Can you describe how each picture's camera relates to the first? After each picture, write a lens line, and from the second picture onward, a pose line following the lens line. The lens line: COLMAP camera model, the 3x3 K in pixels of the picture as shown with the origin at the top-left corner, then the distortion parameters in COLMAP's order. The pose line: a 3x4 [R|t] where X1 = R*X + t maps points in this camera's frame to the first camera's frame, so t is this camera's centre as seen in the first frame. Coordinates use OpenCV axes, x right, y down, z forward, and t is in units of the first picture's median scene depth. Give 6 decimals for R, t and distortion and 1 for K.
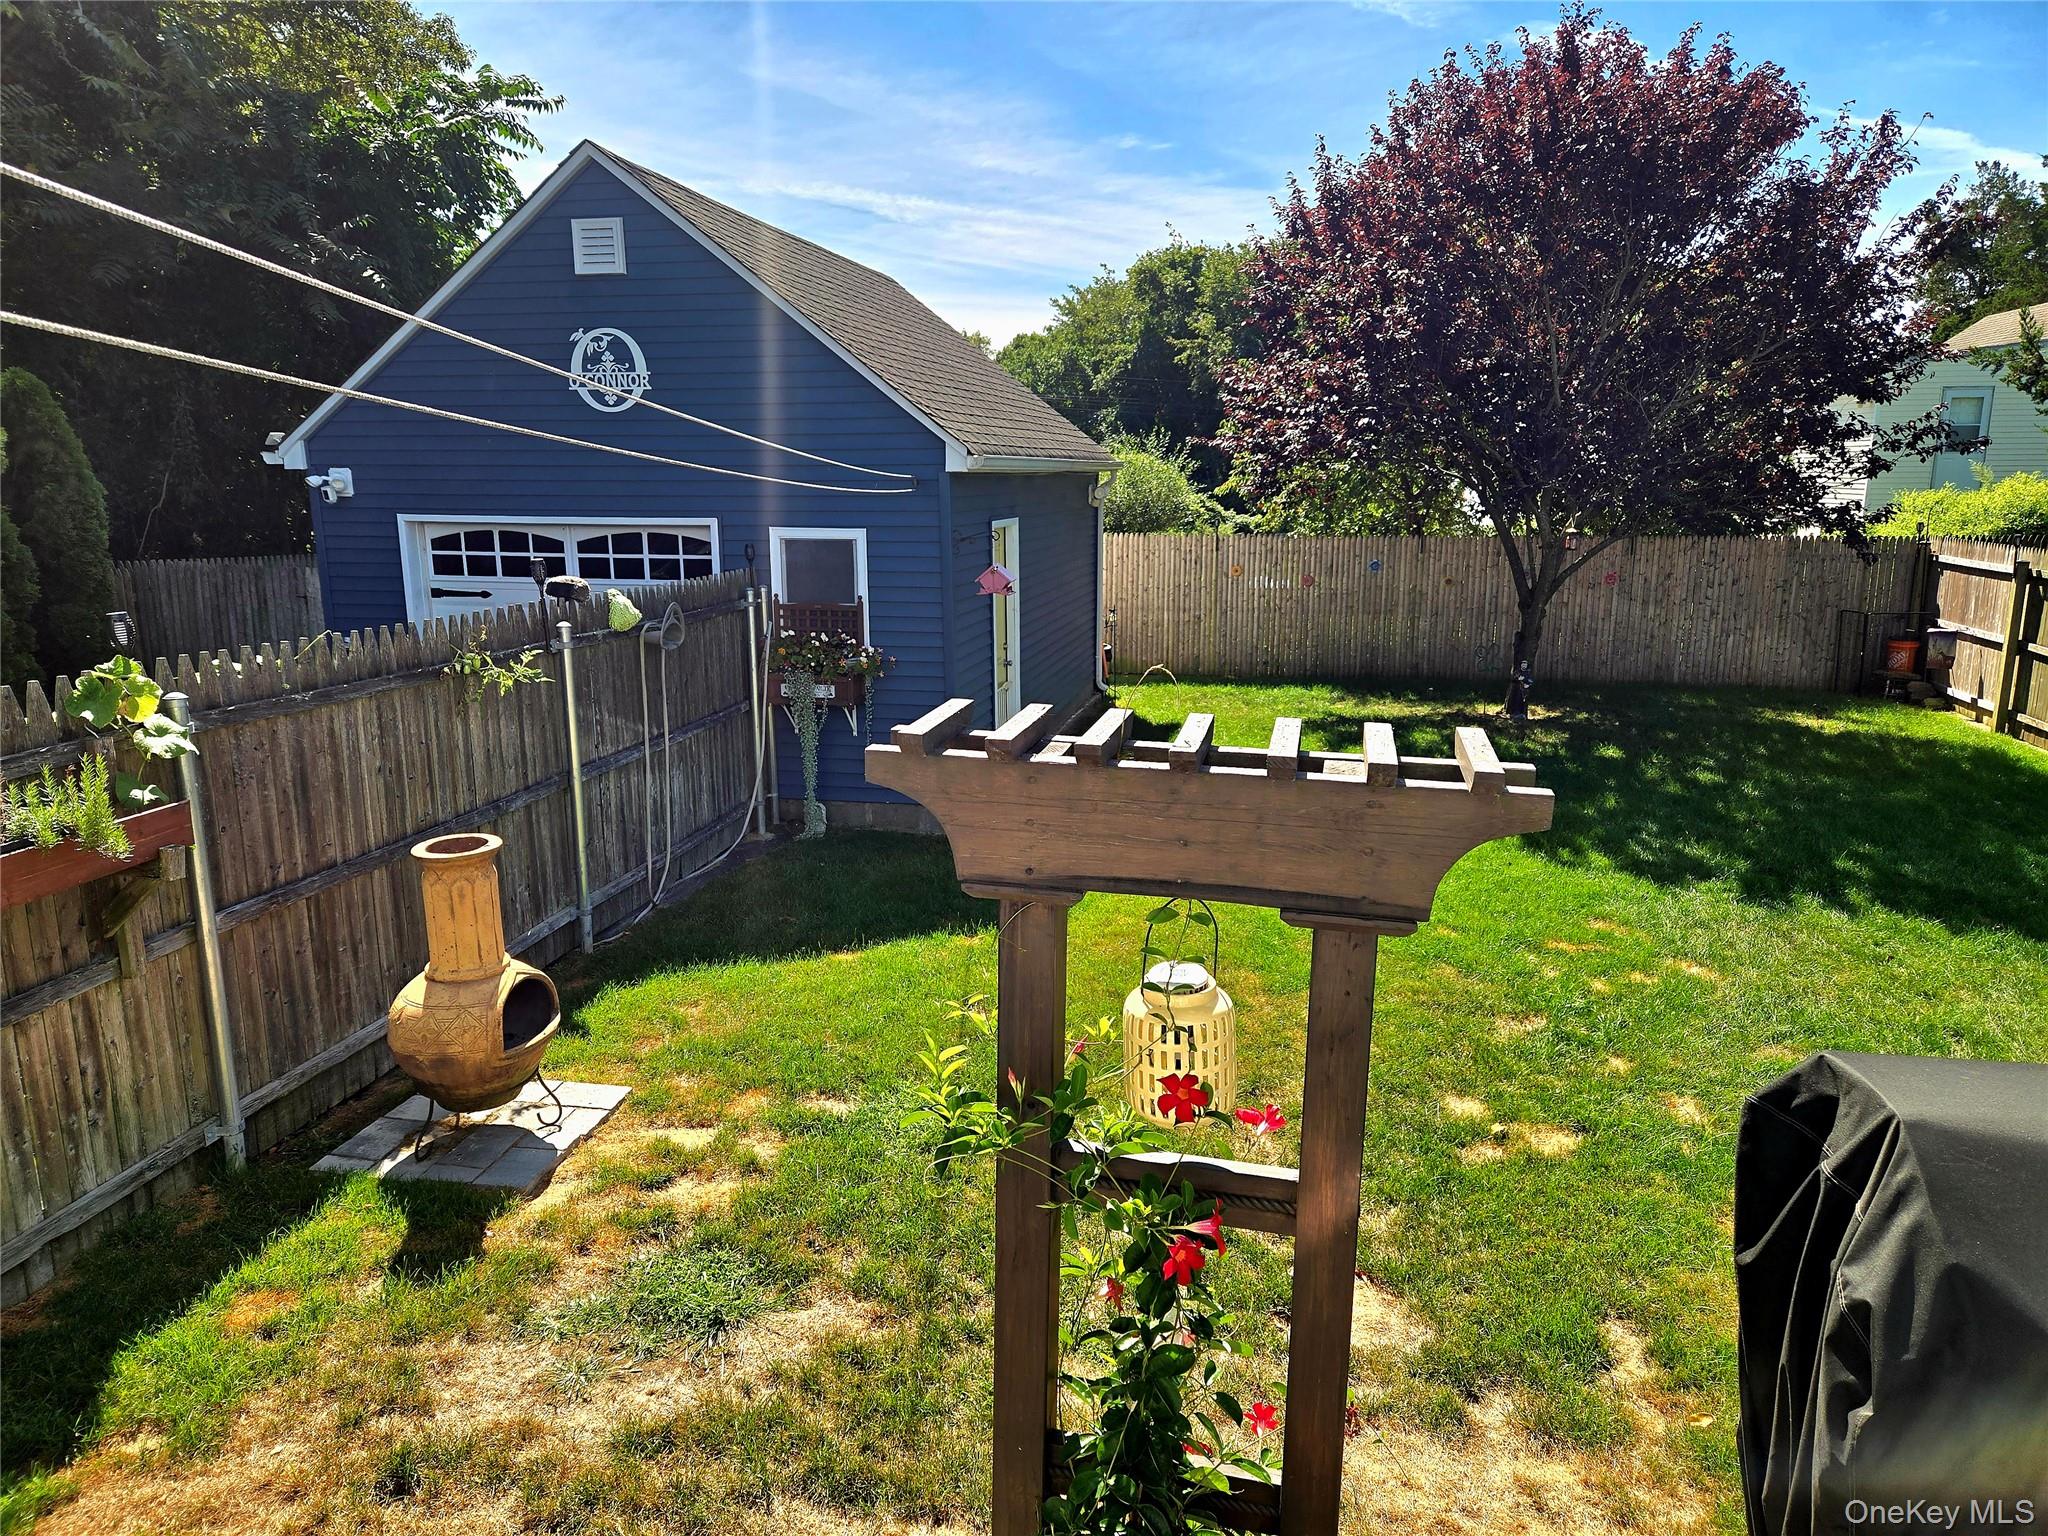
lens RADIAL K [[1339.8, 0, 1026.4], [0, 1339.8, 765.1], [0, 0, 1]] dist [0.059406, -0.061651]
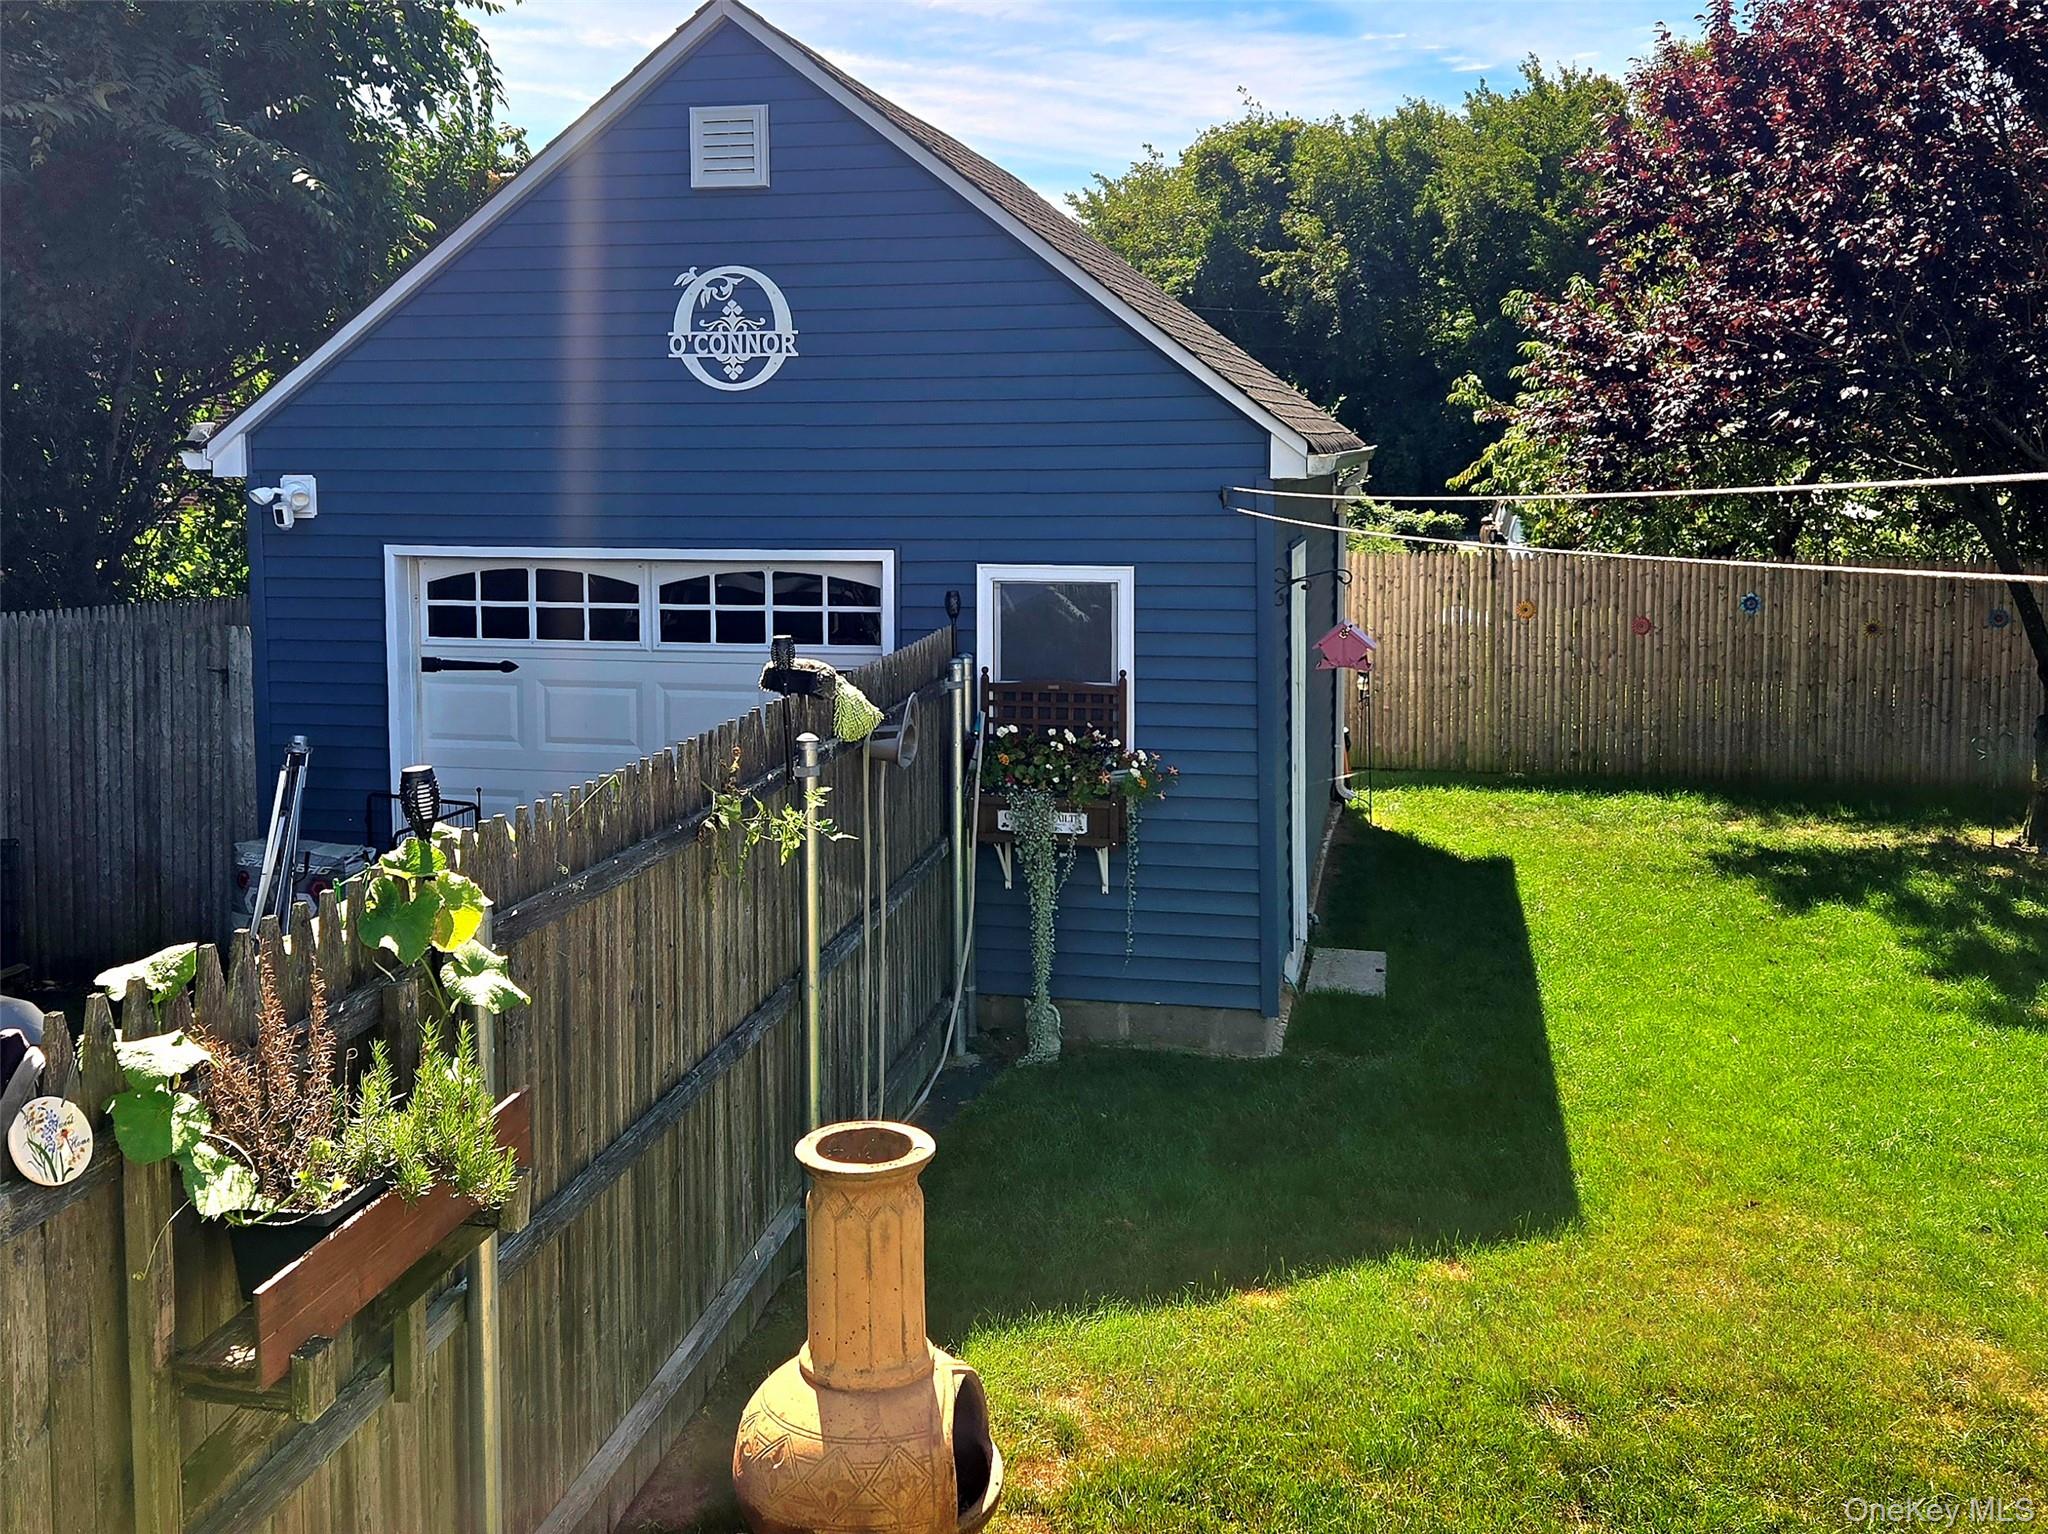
lens RADIAL K [[2069.3, 0, 1025.0], [0, 2069.3, 623.2], [0, 0, 1]] dist [0.068893, -0.016912]
pose [[0.999515, -0.000435, -0.031141, -0.136777], [-0.003652, 0.991368, -0.131058, -0.020320], [0.030929, 0.131108, 0.990885, 0.030615]]
